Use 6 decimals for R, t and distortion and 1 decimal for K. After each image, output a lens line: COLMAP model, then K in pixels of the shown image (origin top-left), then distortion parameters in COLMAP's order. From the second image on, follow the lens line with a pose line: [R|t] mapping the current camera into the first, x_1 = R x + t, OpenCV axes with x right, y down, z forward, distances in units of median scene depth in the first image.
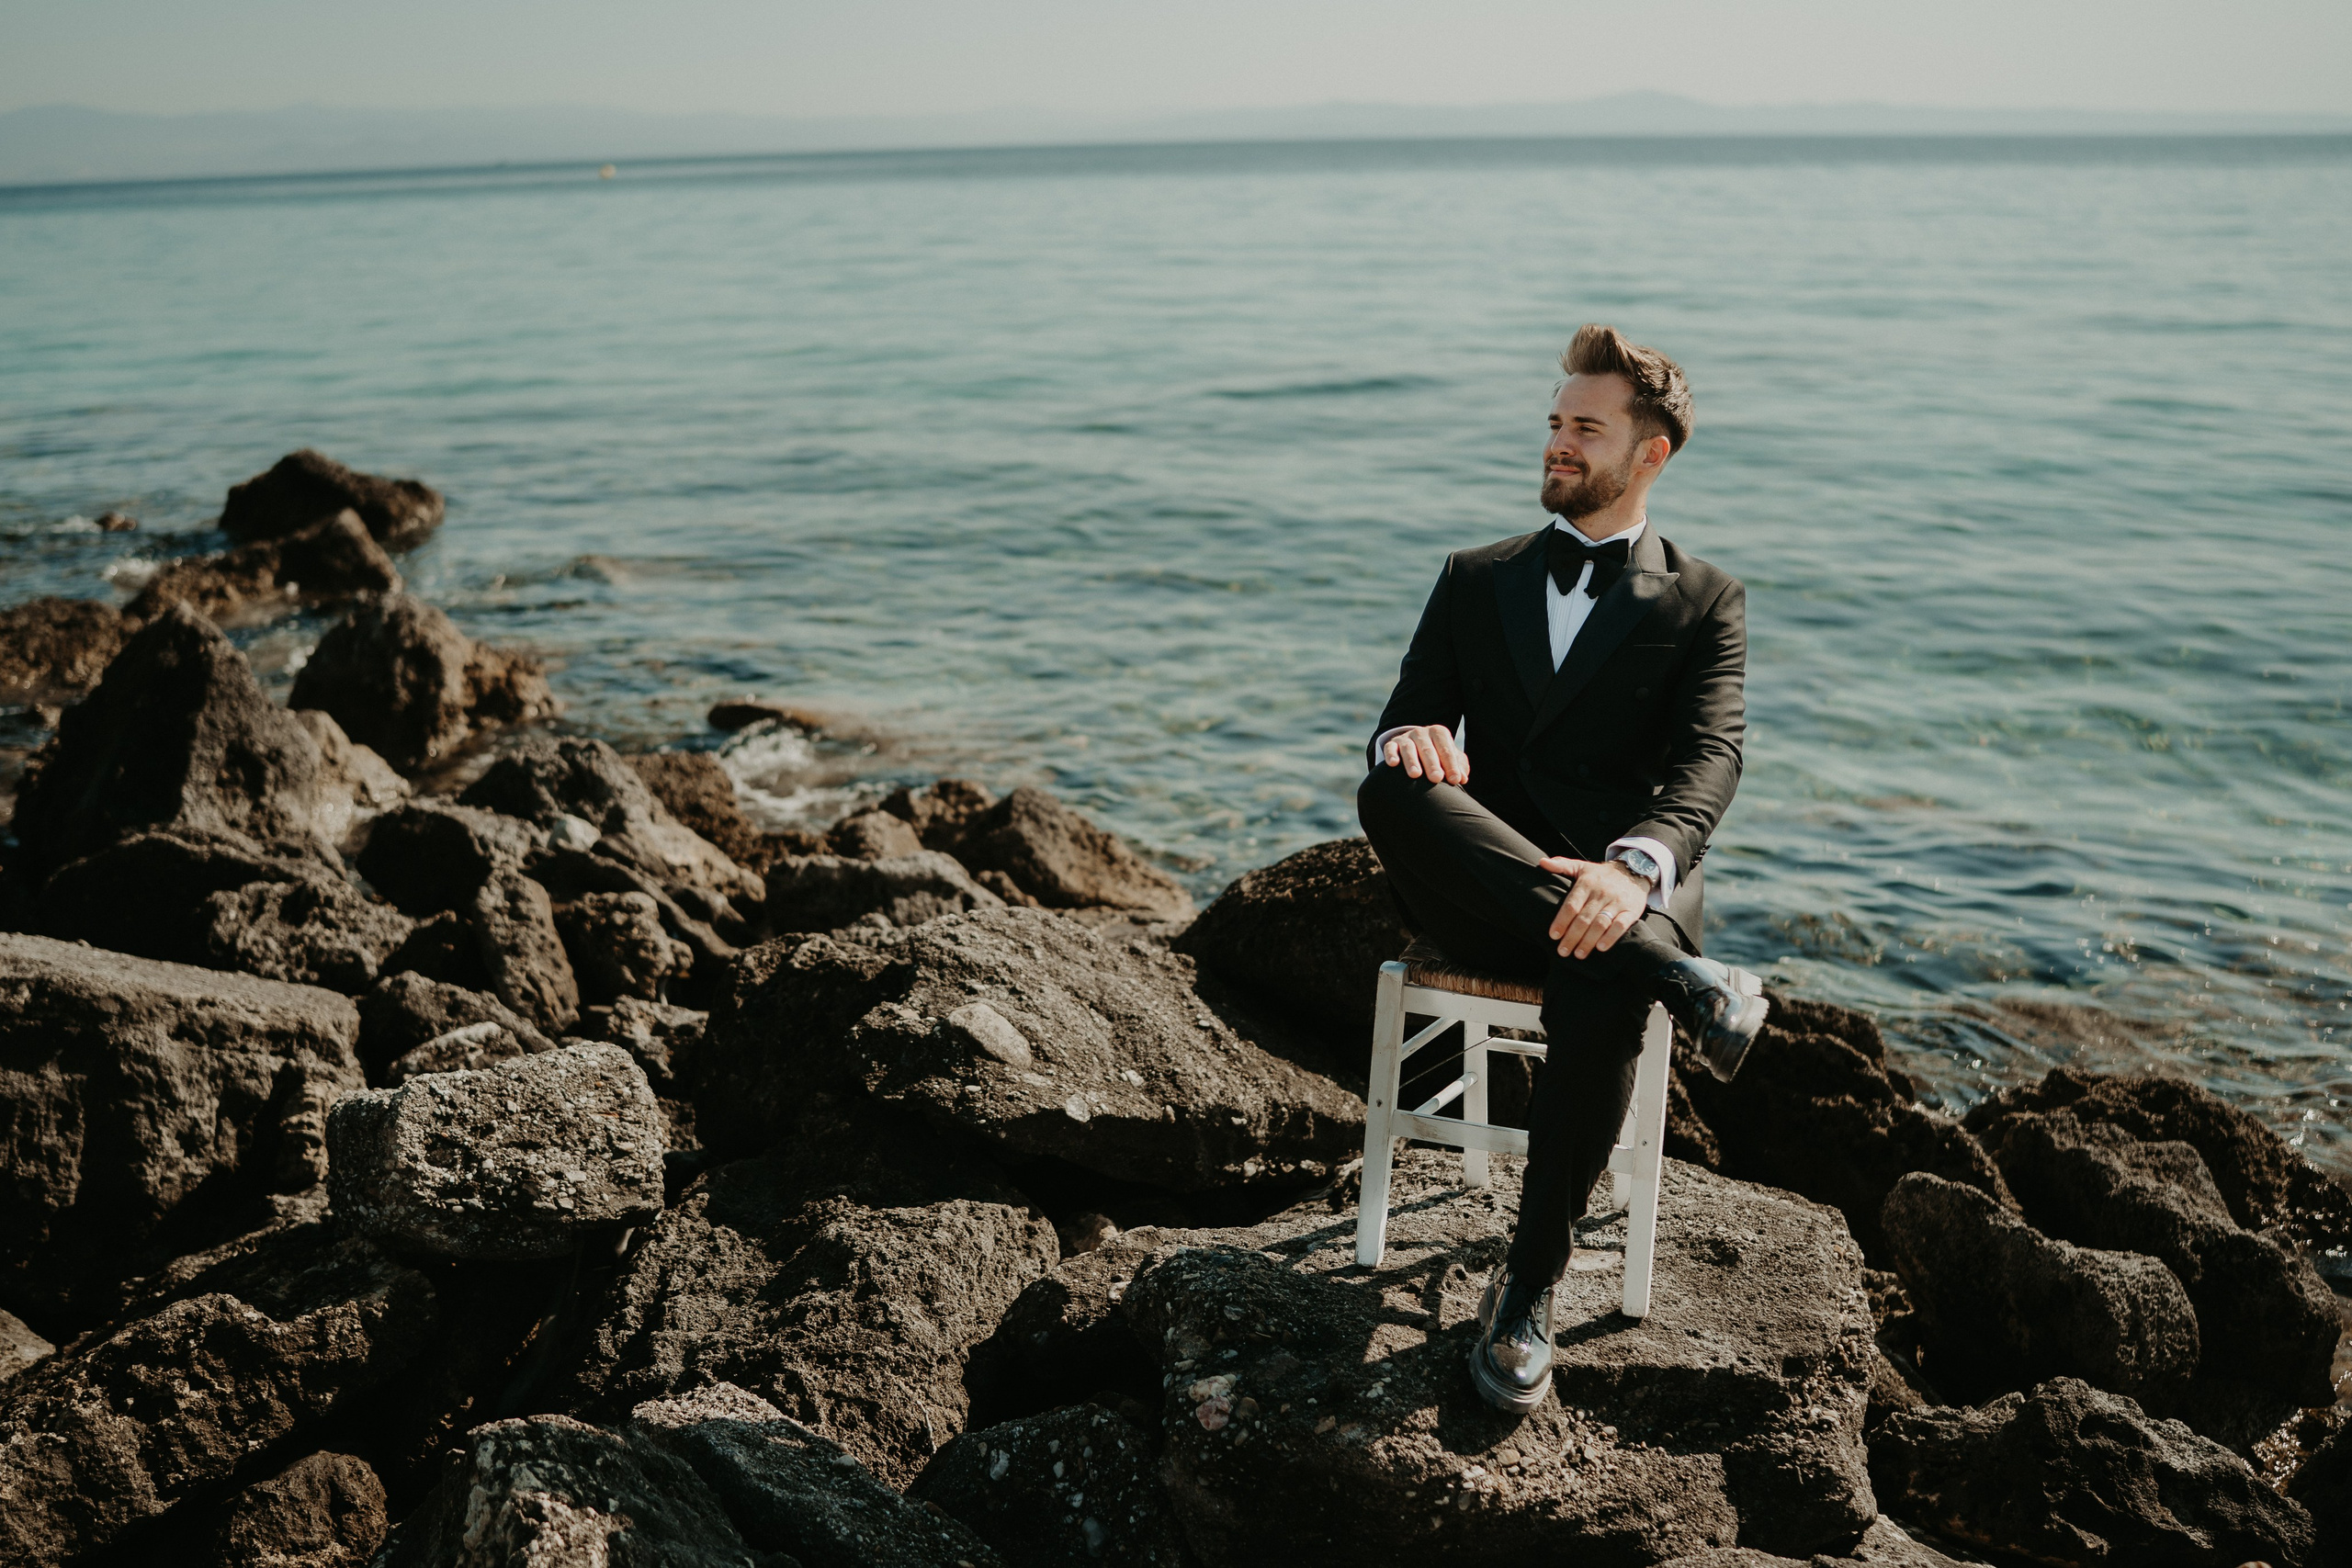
lens RADIAL K [[2326.3, 0, 1129.1], [0, 2326.3, 781.1], [0, 0, 1]] dist [-0.193137, 0.185736]
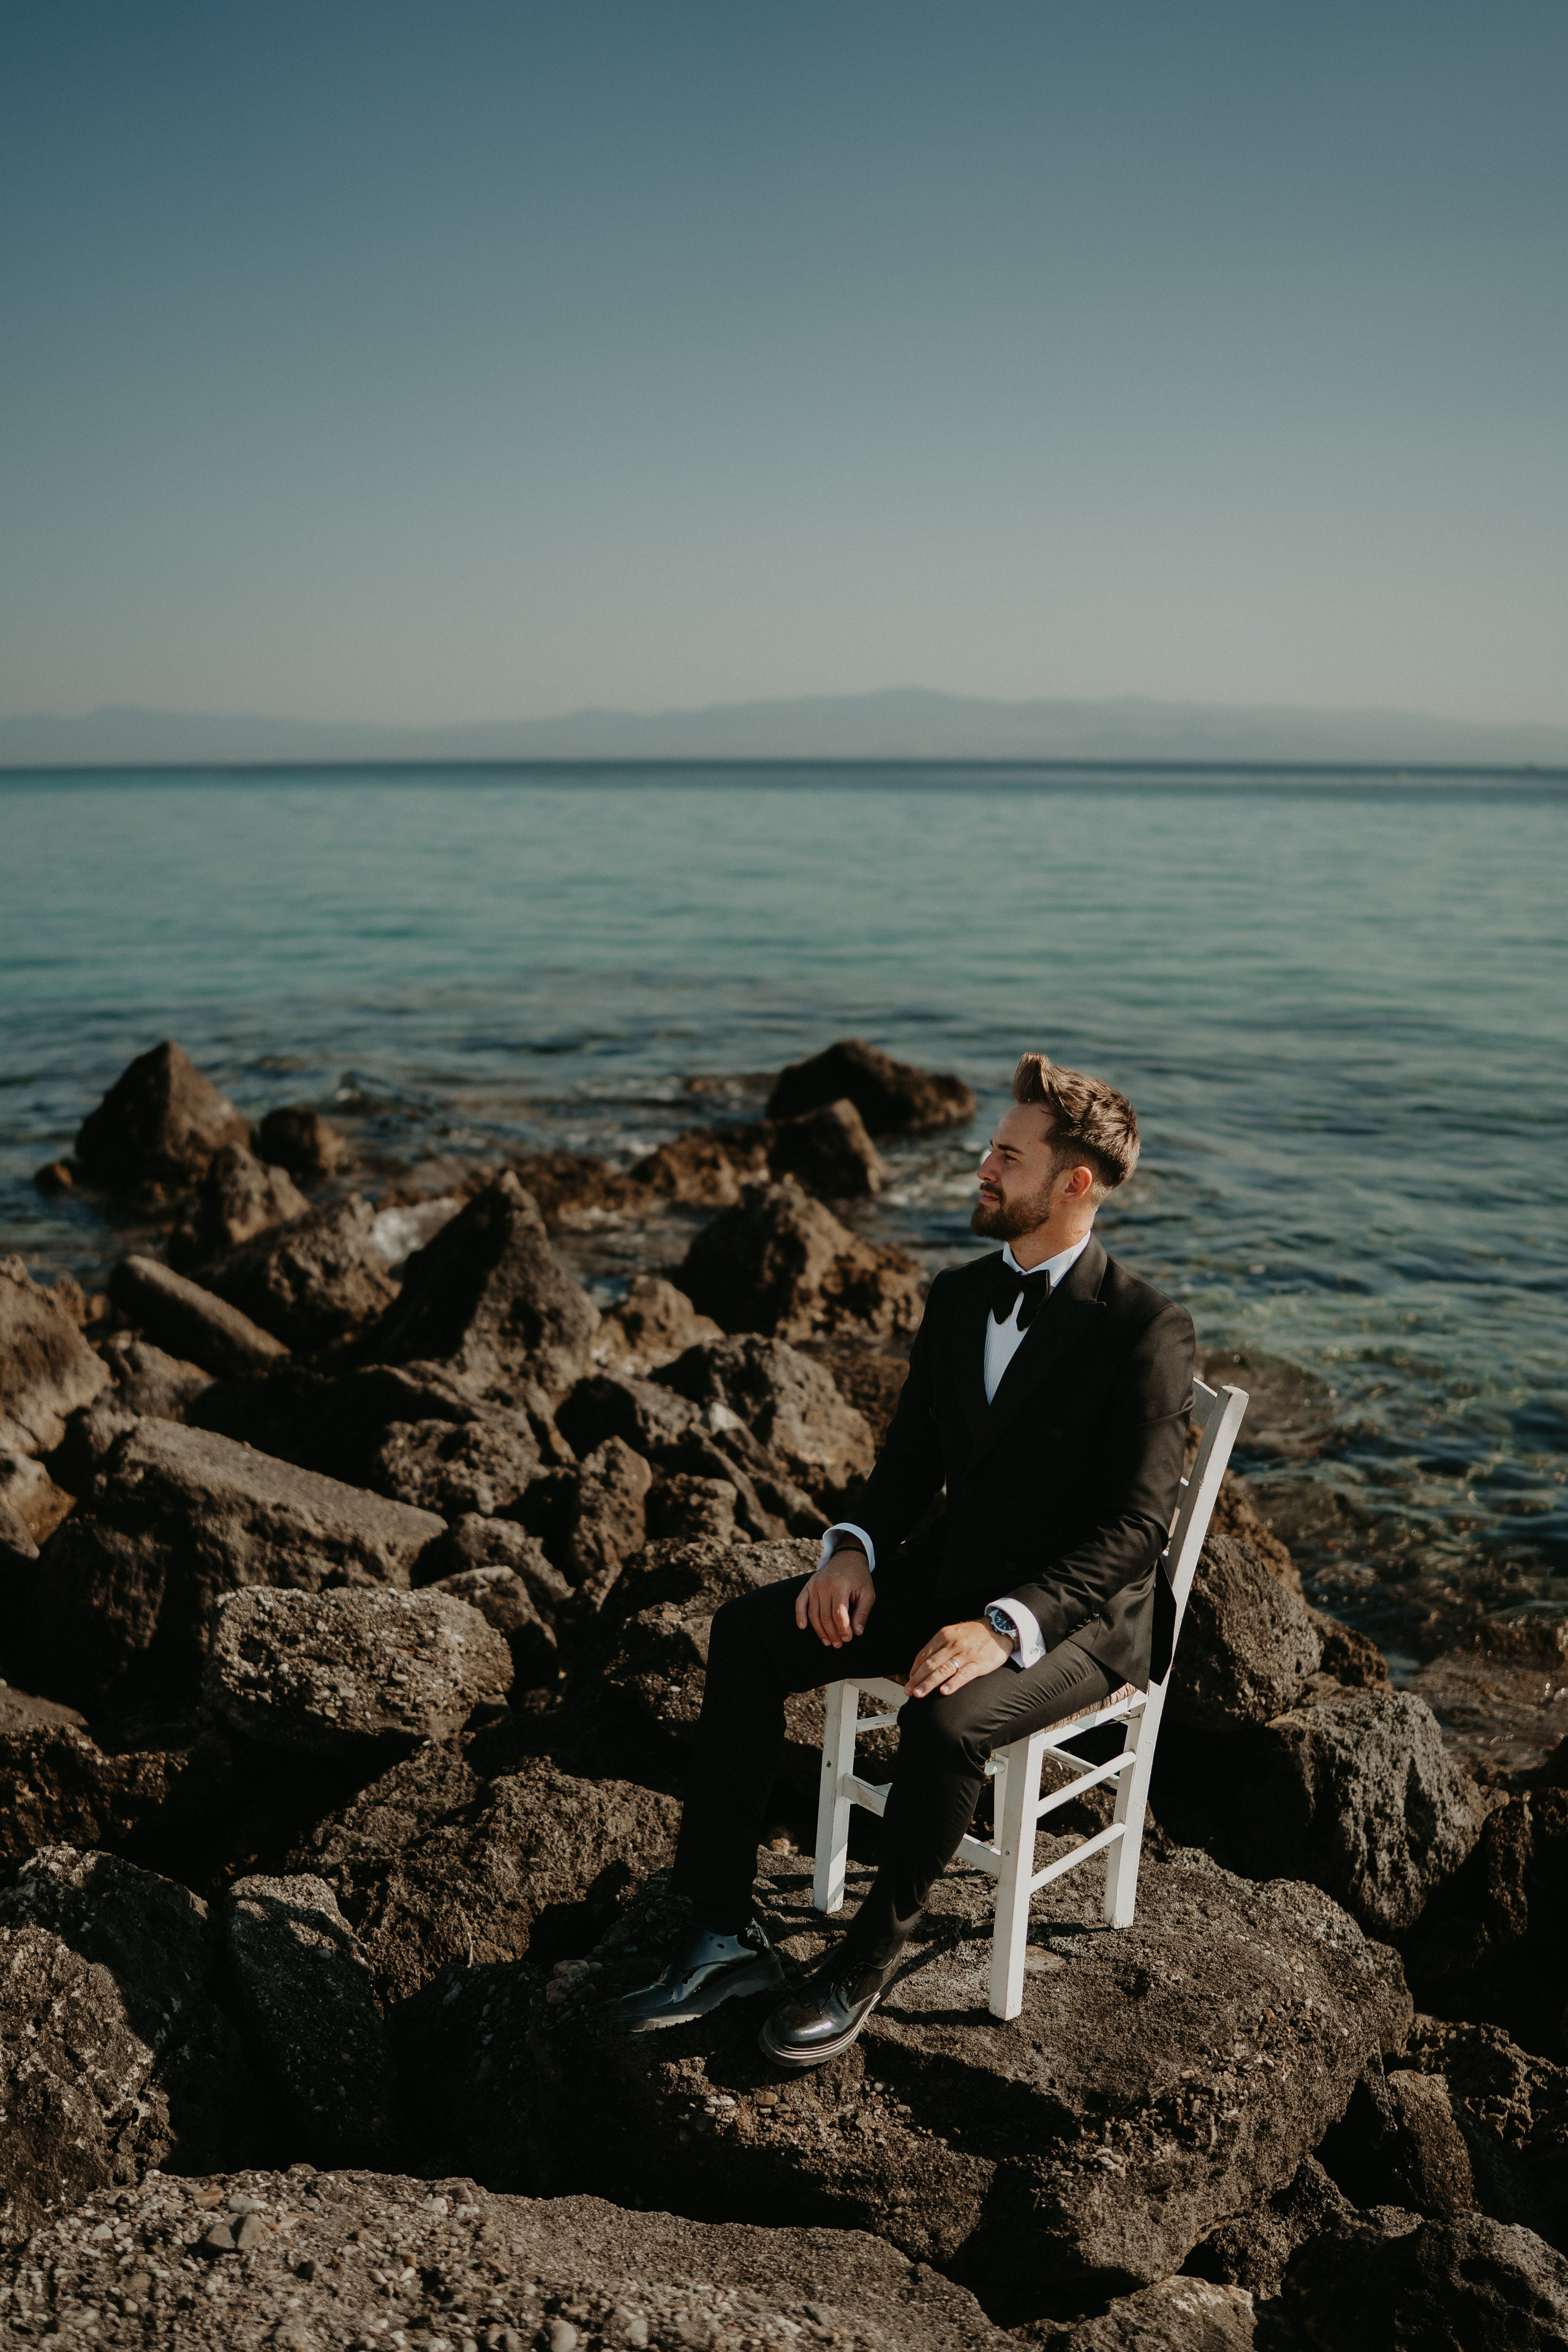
lens RADIAL K [[2341.5, 0, 850.4], [0, 2341.5, 1131.1], [0, 0, 1]] dist [-0.188357, 0.180751]
pose [[0.892879, 0.093402, -0.440504, 0.403082], [-0.139944, 0.987368, -0.074303, -0.054306], [0.428000, 0.127990, 0.894670, -0.011371]]
